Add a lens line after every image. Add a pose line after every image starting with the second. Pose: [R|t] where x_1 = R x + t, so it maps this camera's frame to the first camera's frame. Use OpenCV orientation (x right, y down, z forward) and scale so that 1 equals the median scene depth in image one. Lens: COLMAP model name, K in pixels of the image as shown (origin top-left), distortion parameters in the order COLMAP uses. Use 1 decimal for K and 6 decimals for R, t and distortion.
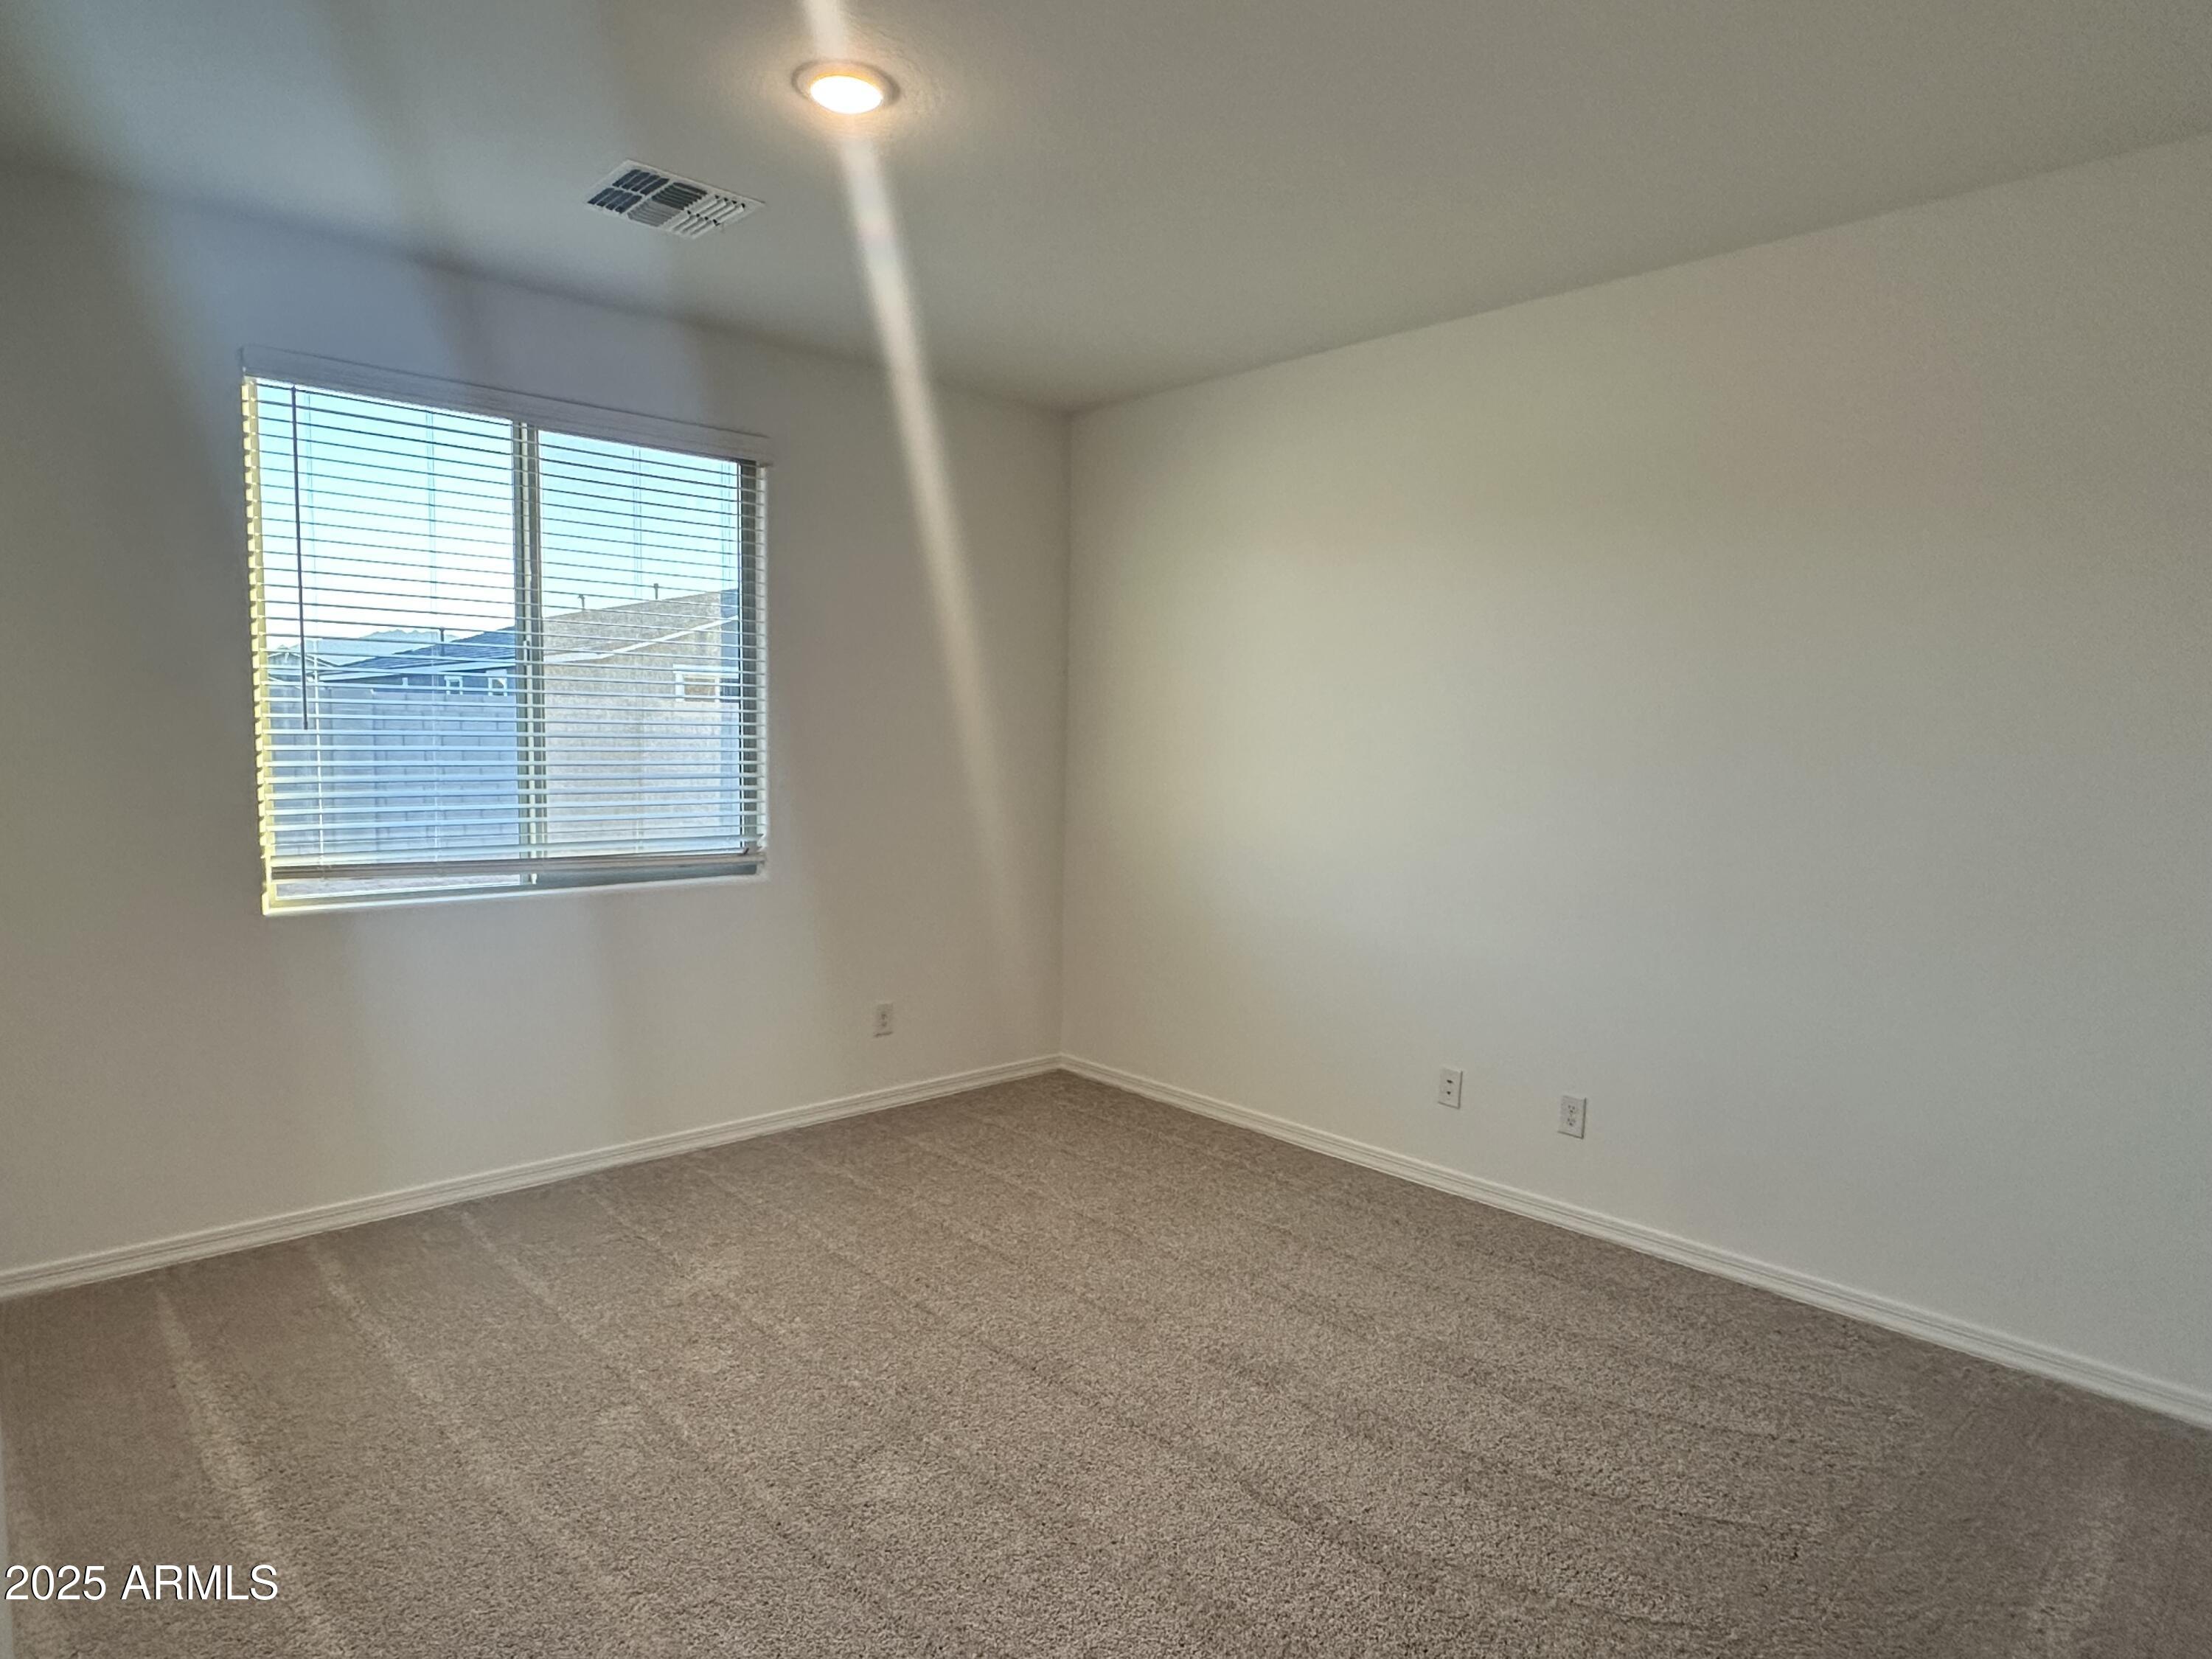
lens RADIAL K [[1283.5, 0, 1102.6], [0, 1283.5, 834.7], [0, 0, 1]] dist [-0.006320, 0.000800]
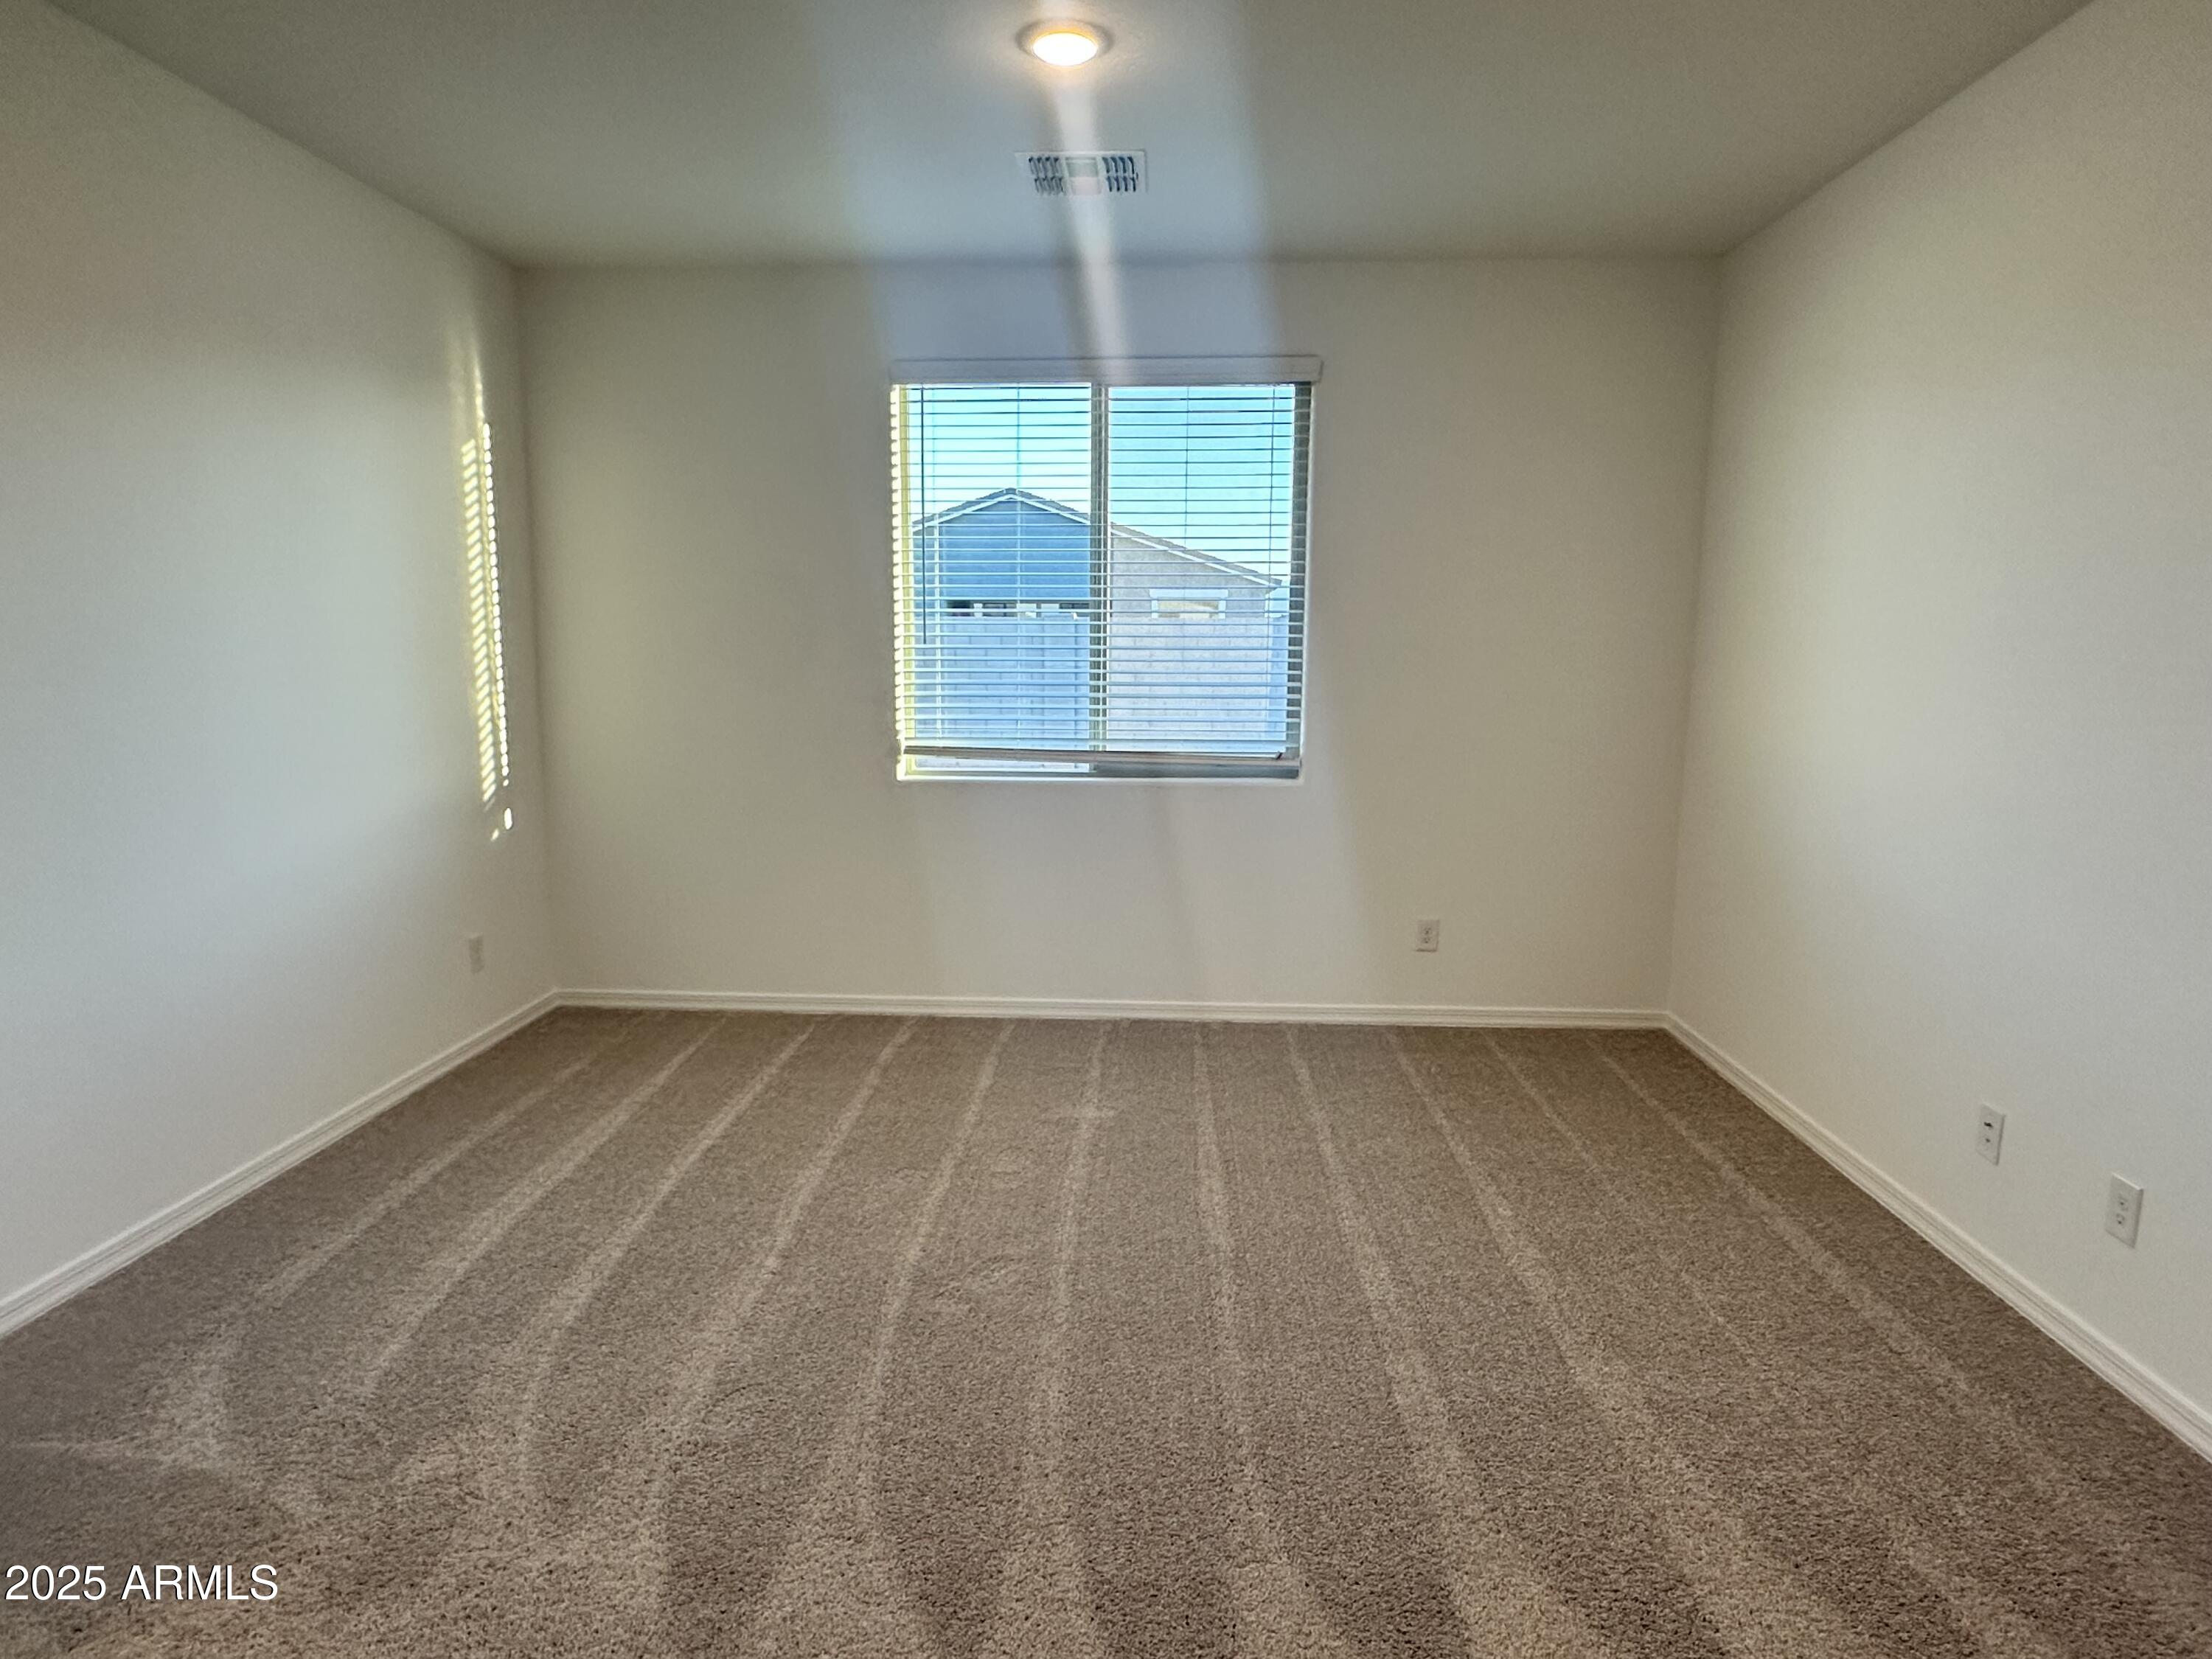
lens RADIAL K [[1283.5, 0, 1099.6], [0, 1283.5, 826.1], [0, 0, 1]] dist [-0.006320, 0.000800]
pose [[0.695110, 0.085130, -0.713845, 0.416764], [-0.049667, 0.996278, 0.070448, 0.003759], [0.717186, -0.013514, 0.696751, 0.160871]]
